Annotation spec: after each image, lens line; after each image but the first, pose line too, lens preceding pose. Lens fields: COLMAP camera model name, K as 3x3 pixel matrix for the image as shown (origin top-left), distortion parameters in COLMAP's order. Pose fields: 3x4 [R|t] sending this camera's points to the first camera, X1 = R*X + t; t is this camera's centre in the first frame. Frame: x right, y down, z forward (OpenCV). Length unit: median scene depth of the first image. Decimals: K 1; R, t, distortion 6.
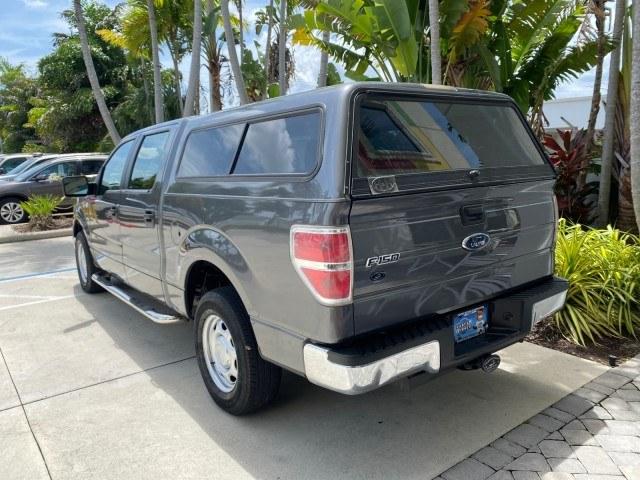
lens RADIAL K [[494.9, 0, 319.0], [0, 494.9, 236.3], [0, 0, 1]] dist [0.014266, -0.010389]
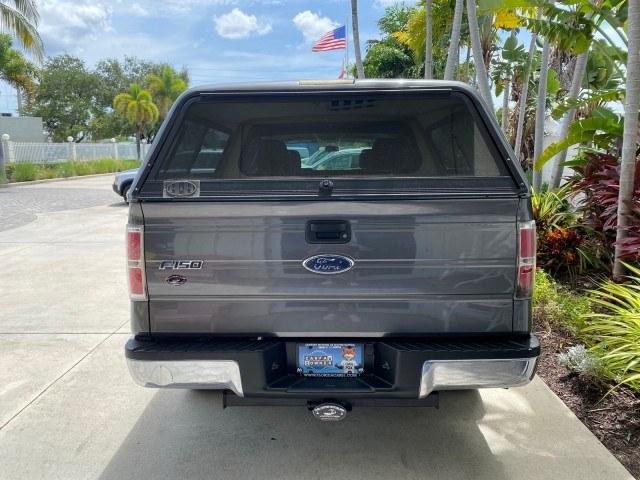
lens RADIAL K [[494.9, 0, 318.0], [0, 494.9, 236.3], [0, 0, 1]] dist [0.014266, -0.010389]
pose [[0.782298, 0.120681, -0.611102, 0.585556], [-0.112237, 0.992305, 0.052282, -0.056630], [0.612709, 0.027689, 0.789824, 0.234750]]
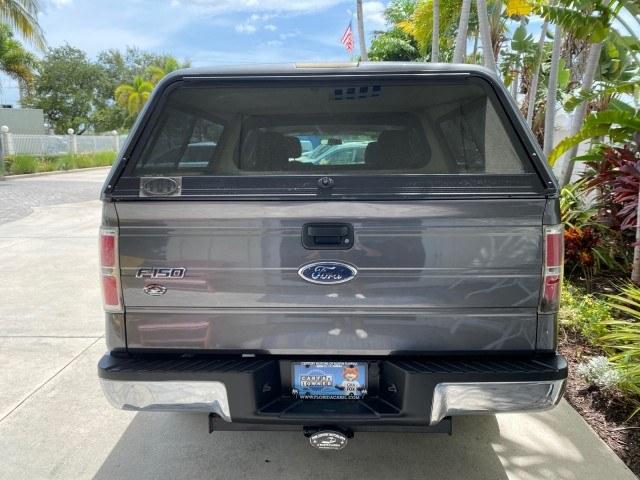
lens RADIAL K [[494.9, 0, 321.2], [0, 494.9, 238.3], [0, 0, 1]] dist [0.014266, -0.010389]
pose [[0.781411, 0.134216, -0.609412, 0.543107], [-0.116584, 0.990800, 0.068724, -0.065338], [0.613030, 0.017346, 0.789869, 0.296477]]
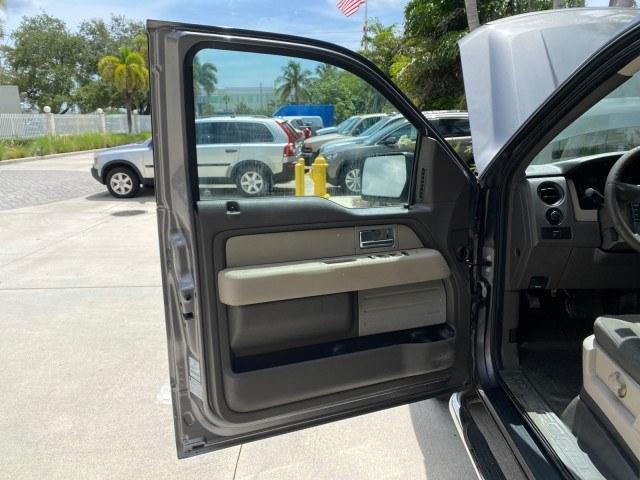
lens RADIAL K [[494.9, 0, 318.1], [0, 494.9, 239.0], [0, 0, 1]] dist [0.014266, -0.010389]
pose [[0.787582, 0.146566, -0.598525, -0.476966], [-0.098815, 0.988771, 0.112102, -0.126958], [0.608235, -0.029146, 0.793222, 0.931827]]
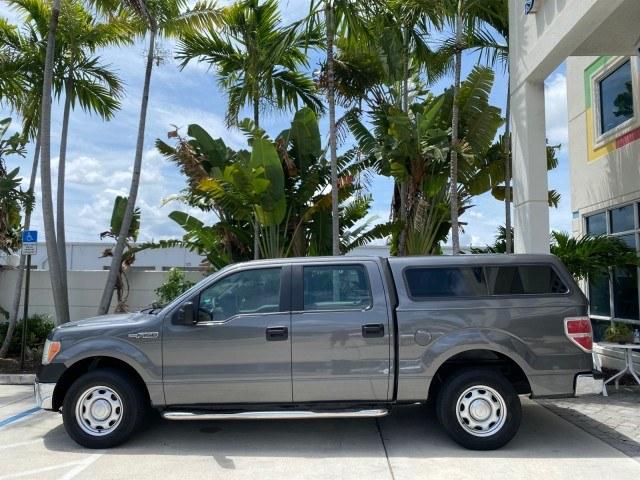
lens RADIAL K [[494.9, 0, 314.1], [0, 494.9, 239.7], [0, 0, 1]] dist [0.014266, -0.010389]
pose [[0.636399, 0.091218, 0.765948, -1.499252], [0.113507, 0.971099, -0.209959, -0.014702], [-0.762963, 0.220559, 0.607652, 0.286006]]
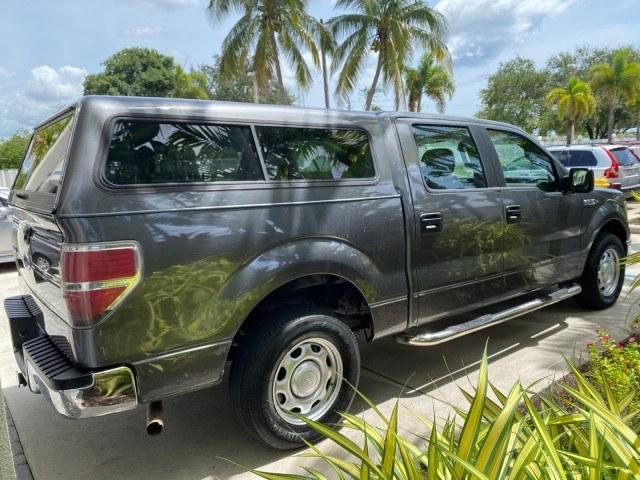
lens RADIAL K [[494.9, 0, 322.5], [0, 494.9, 237.9], [0, 0, 1]] dist [0.014266, -0.010389]
pose [[0.018871, 0.171962, -0.984923, 0.971681], [-0.119258, 0.978452, 0.168548, -0.208253], [0.992684, 0.114279, 0.038972, 1.141700]]
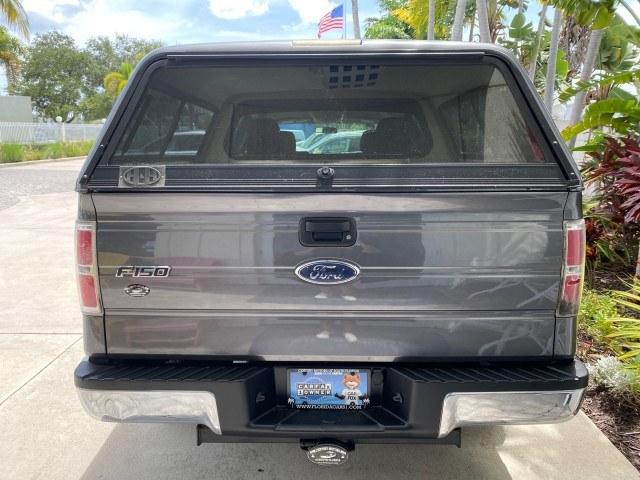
lens RADIAL K [[494.9, 0, 319.6], [0, 494.9, 238.8], [0, 0, 1]] dist [0.014266, -0.010389]
pose [[0.788727, 0.148613, -0.596510, 0.506879], [-0.119757, 0.988893, 0.088023, -0.066747], [0.602966, 0.002010, 0.797764, 0.331162]]
